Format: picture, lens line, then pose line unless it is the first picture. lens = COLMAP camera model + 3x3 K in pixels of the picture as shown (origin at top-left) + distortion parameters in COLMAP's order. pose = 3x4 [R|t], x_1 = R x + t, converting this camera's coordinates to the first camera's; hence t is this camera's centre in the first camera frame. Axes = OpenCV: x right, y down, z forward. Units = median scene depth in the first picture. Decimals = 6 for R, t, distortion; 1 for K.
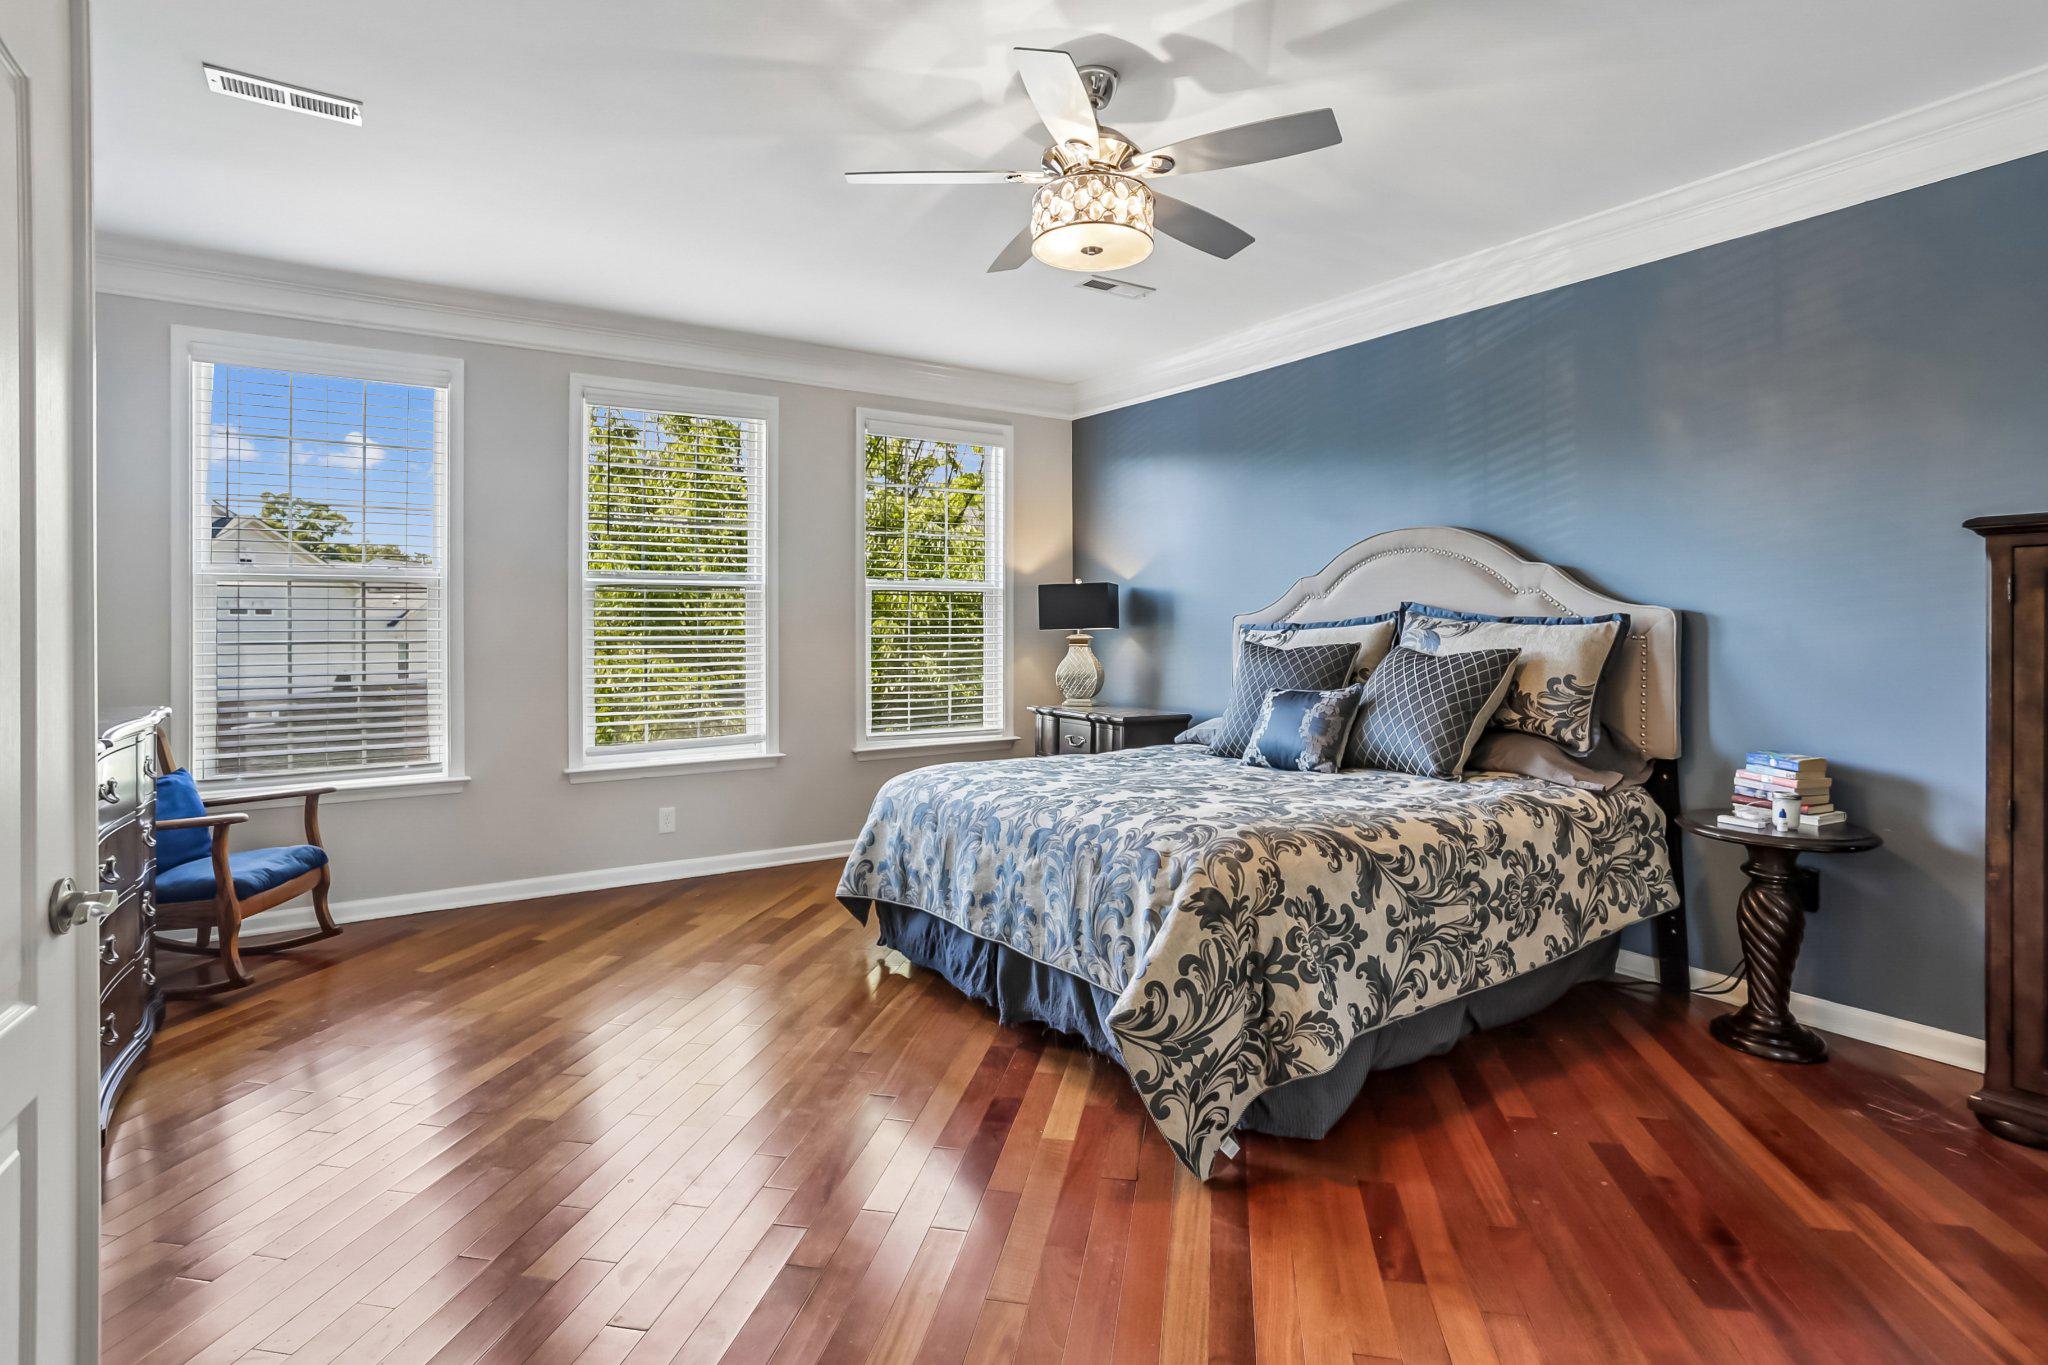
lens RADIAL K [[1011.6, 0, 1036.0], [0, 1011.6, 626.3], [0, 0, 1]] dist [-0.066568, 0.026765]
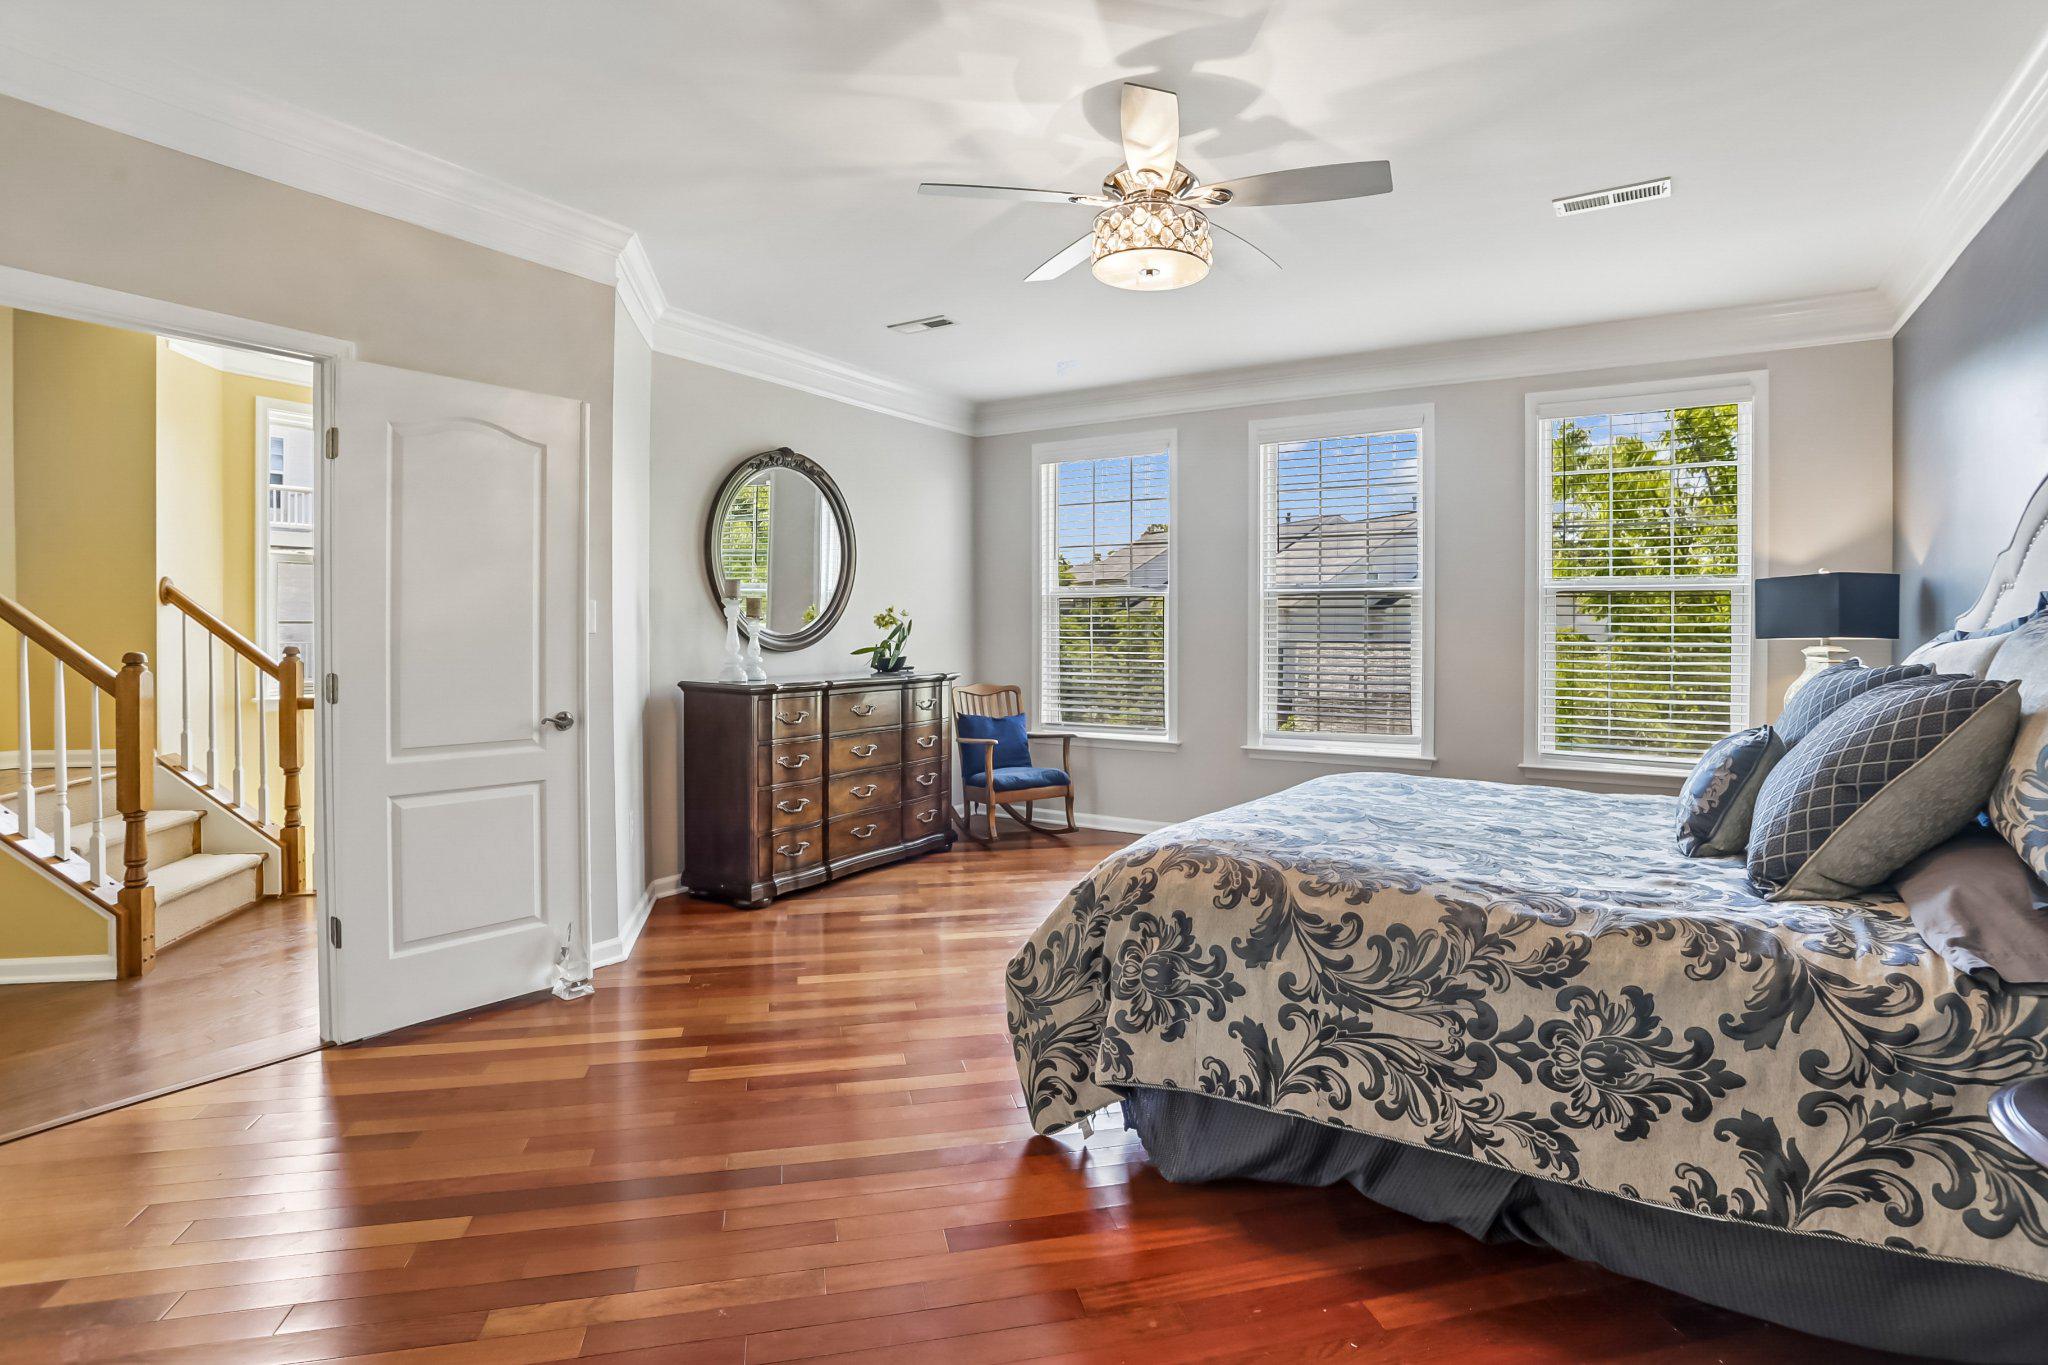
lens RADIAL K [[1011.6, 0, 1036.0], [0, 1011.6, 626.3], [0, 0, 1]] dist [-0.066568, 0.026765]
pose [[0.409753, 0.003047, -0.912192, 0.939561], [-0.005442, 0.999985, 0.000896, -0.005435], [0.912180, 0.004597, 0.409763, 0.433142]]
